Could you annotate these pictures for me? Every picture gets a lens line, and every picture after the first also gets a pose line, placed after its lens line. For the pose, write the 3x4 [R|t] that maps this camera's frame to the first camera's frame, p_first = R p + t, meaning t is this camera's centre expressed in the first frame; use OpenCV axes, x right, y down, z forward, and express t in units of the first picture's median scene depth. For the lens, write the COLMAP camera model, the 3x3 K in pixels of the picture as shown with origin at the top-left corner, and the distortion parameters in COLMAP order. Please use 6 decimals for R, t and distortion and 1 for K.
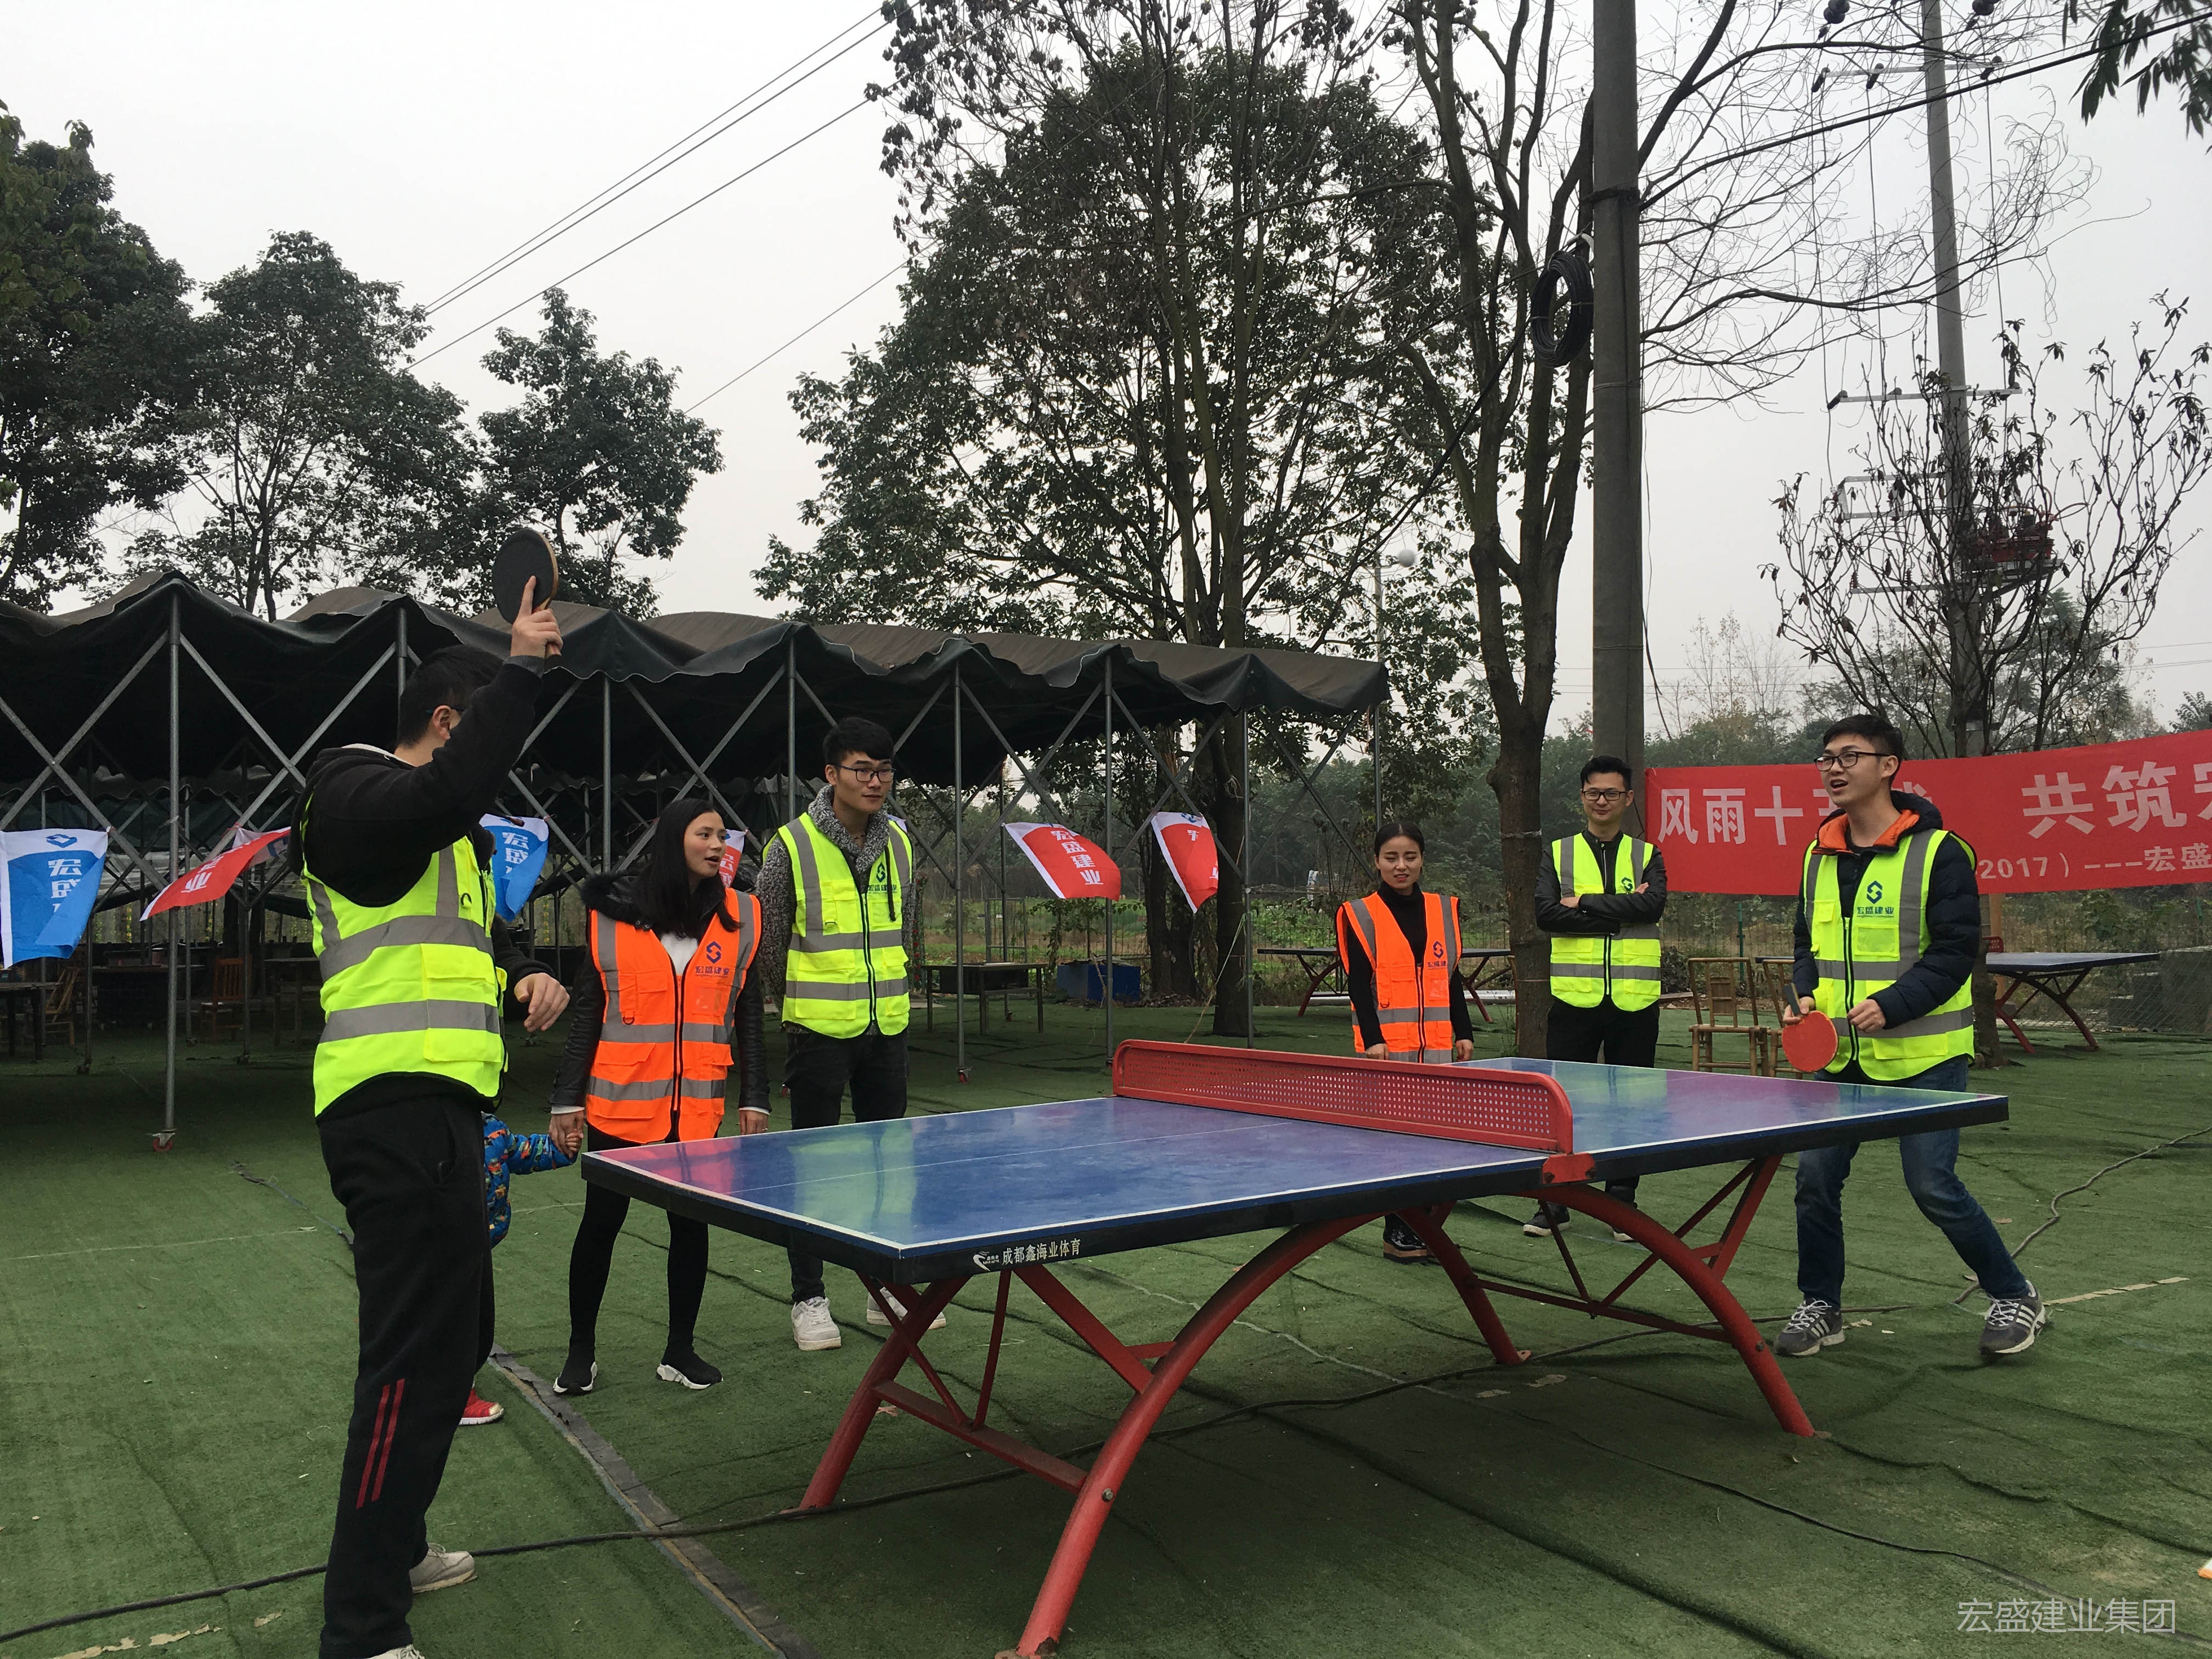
lens RADIAL K [[1839.3, 0, 1099.5], [0, 1839.3, 835.2], [0, 0, 1]] dist [0.014601, 0.003462]
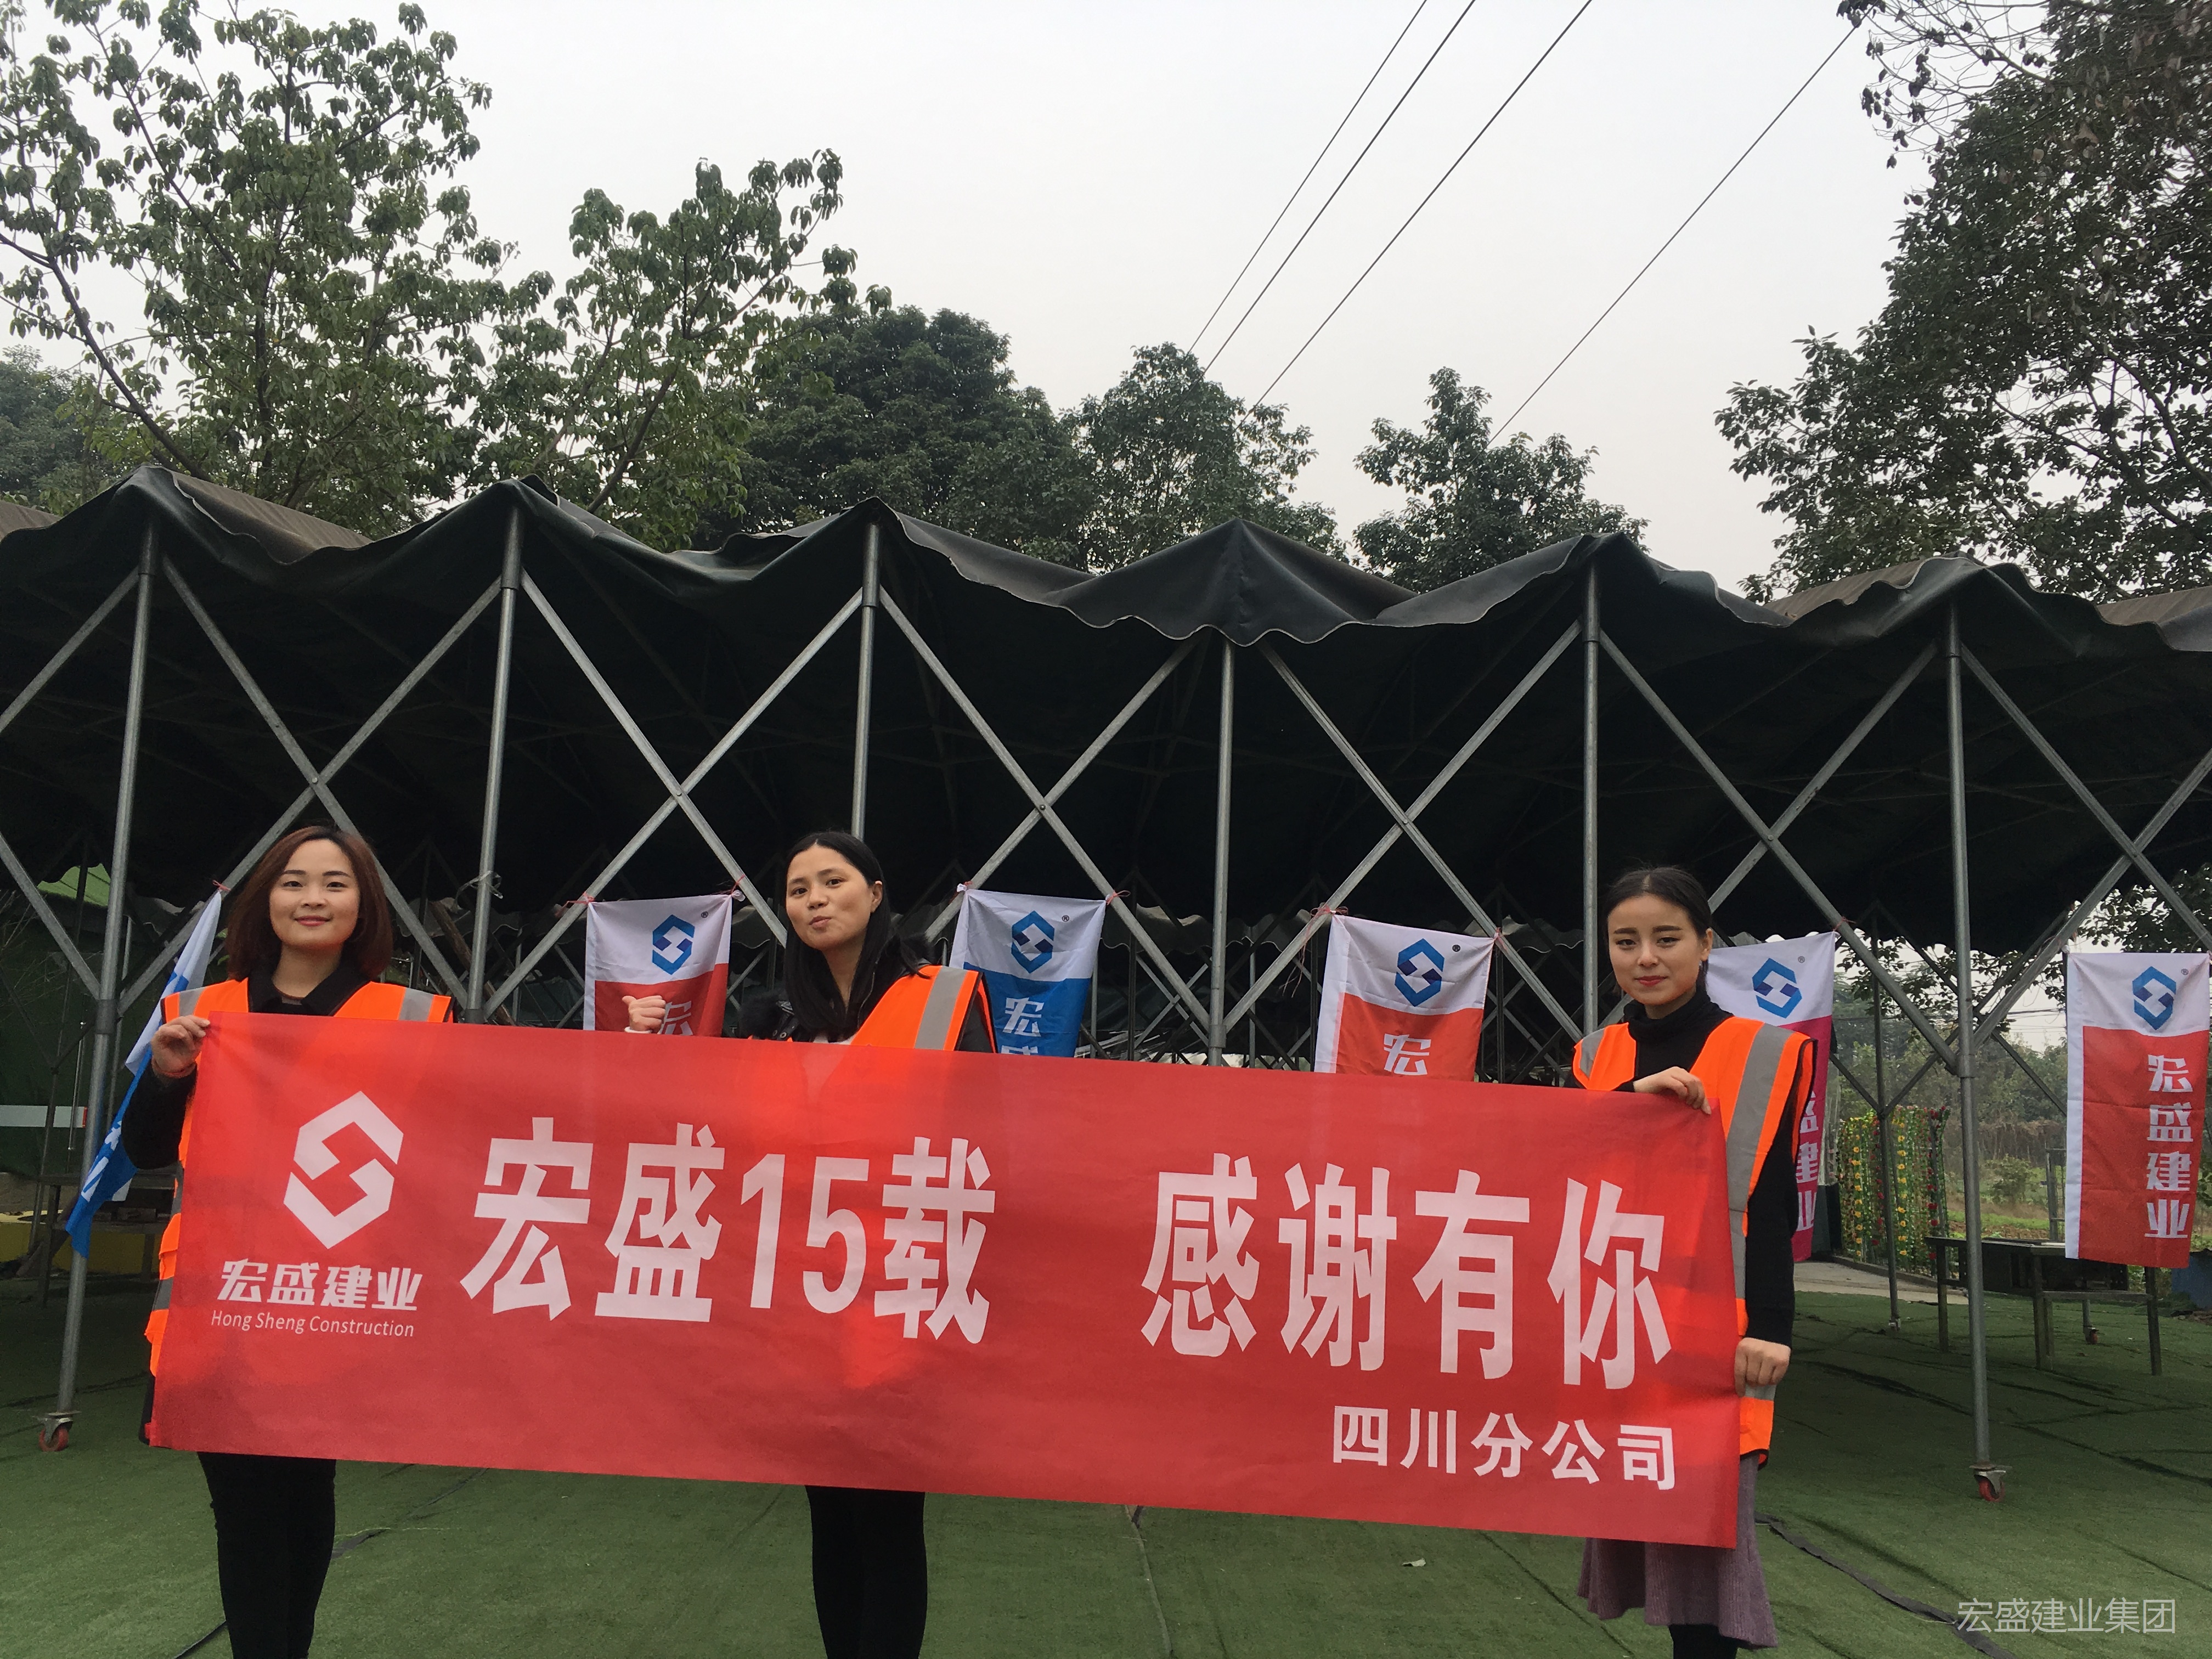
lens RADIAL K [[1839.3, 0, 1099.5], [0, 1839.3, 835.2], [0, 0, 1]] dist [0.014601, 0.003462]
pose [[0.860244, -0.030407, -0.508975, -0.012799], [-0.036661, 0.991948, -0.121223, 0.017849], [0.508563, 0.122940, 0.852203, 0.250924]]
